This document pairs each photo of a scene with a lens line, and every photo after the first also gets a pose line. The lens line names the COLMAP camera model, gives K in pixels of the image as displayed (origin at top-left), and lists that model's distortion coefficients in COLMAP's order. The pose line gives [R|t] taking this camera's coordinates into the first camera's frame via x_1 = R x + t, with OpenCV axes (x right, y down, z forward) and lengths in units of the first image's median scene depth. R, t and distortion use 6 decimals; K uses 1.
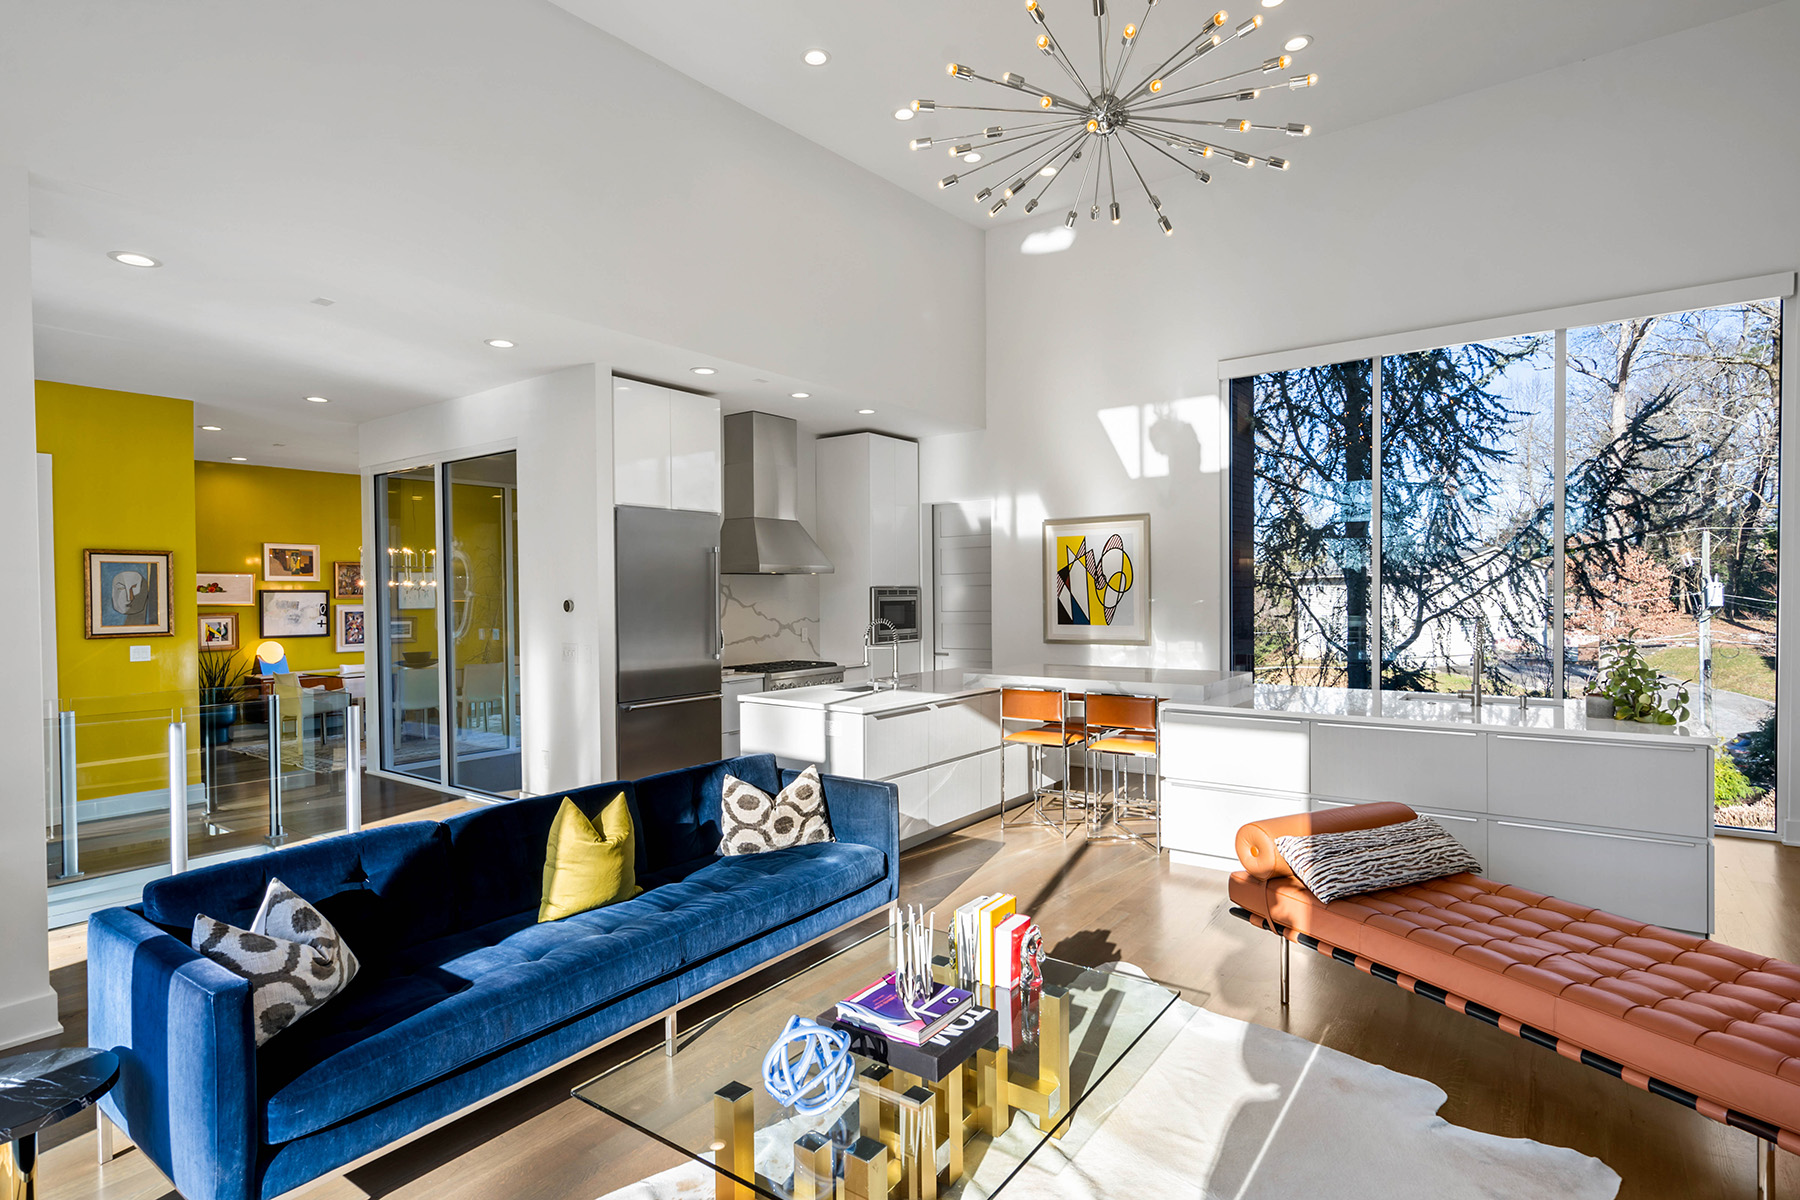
lens RADIAL K [[903.5, 0, 905.0], [0, 903.5, 599.6], [0, 0, 1]] dist [0.000170, -0.000152]
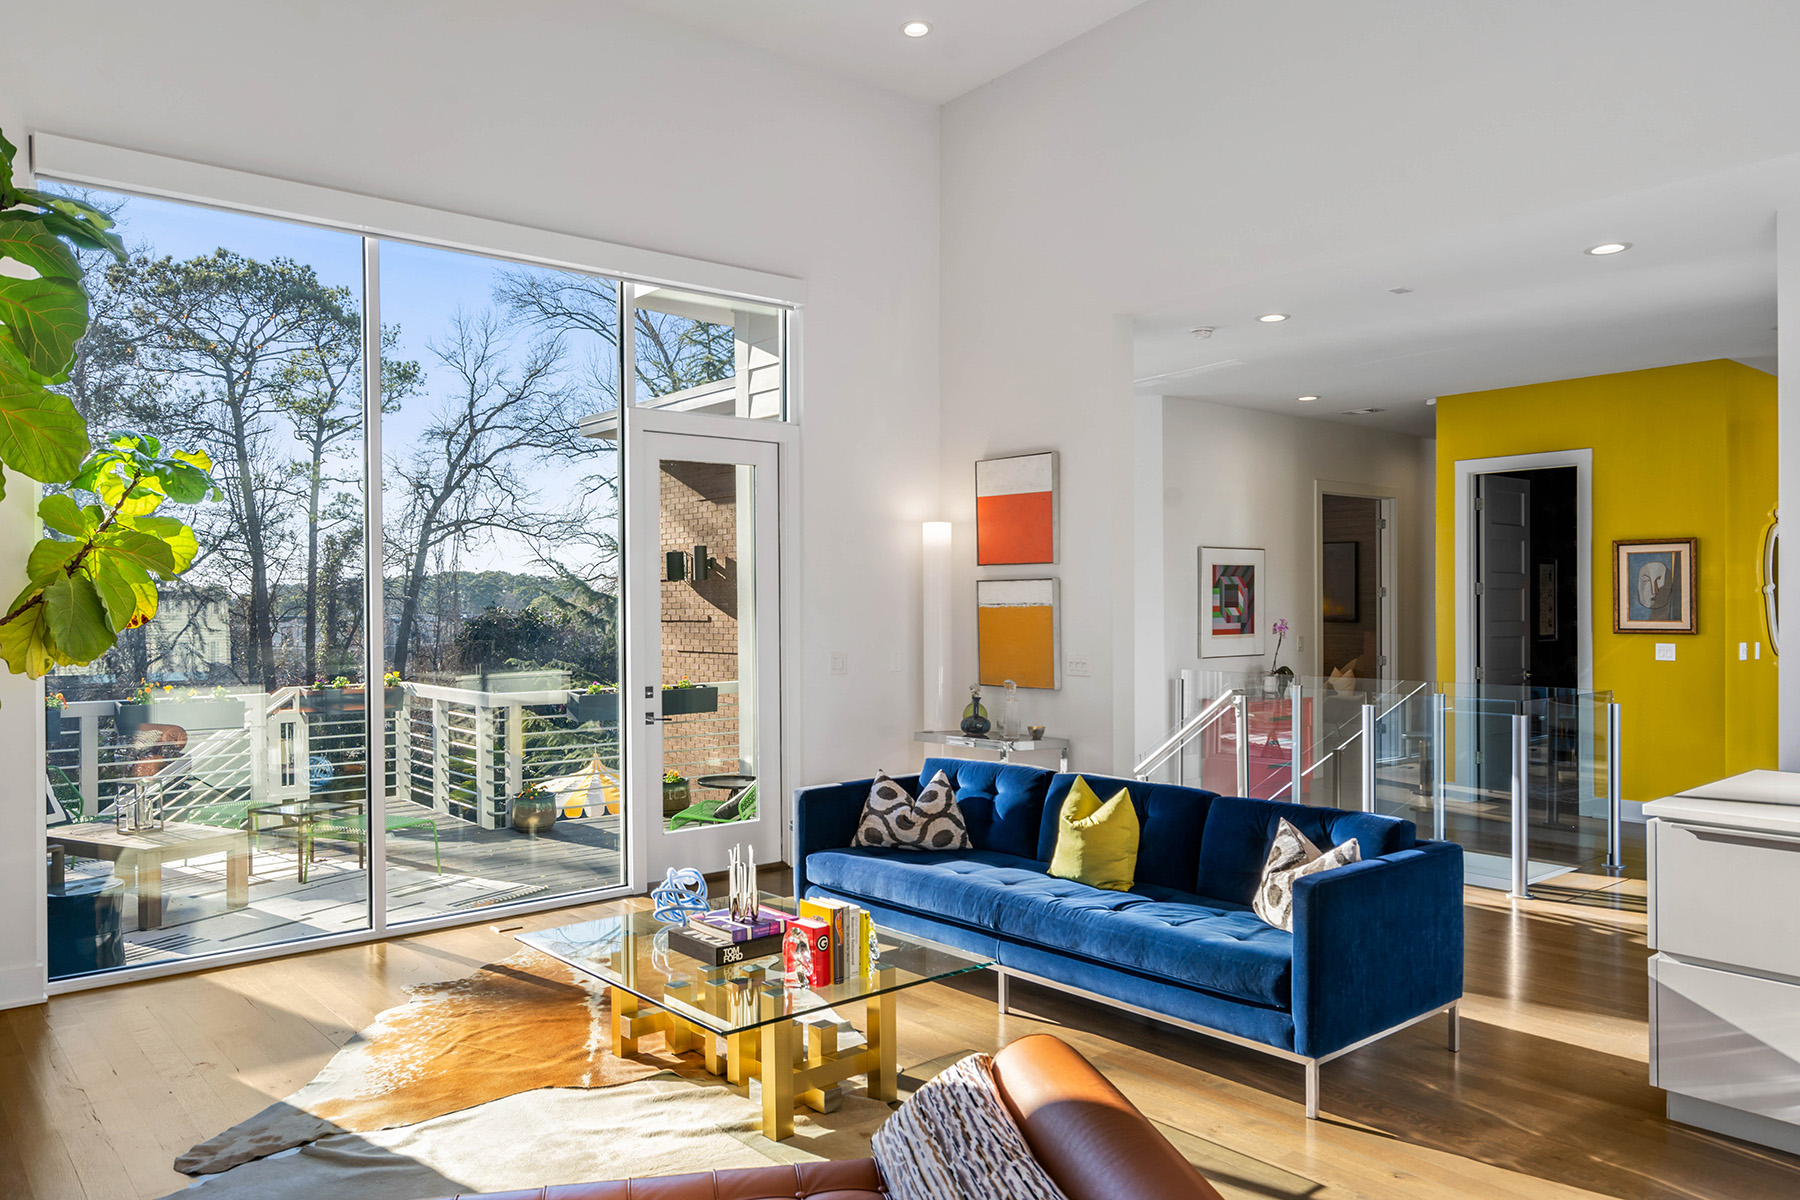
lens RADIAL K [[1275.6, 0, 902.6], [0, 1275.6, 600.4], [0, 0, 1]] dist [-0.002893, -0.000396]
pose [[-0.239327, 0.010539, -0.970882, 1.103148], [-0.003514, 0.999925, 0.011720, -0.009102], [0.970933, 0.006217, -0.239272, 1.112660]]
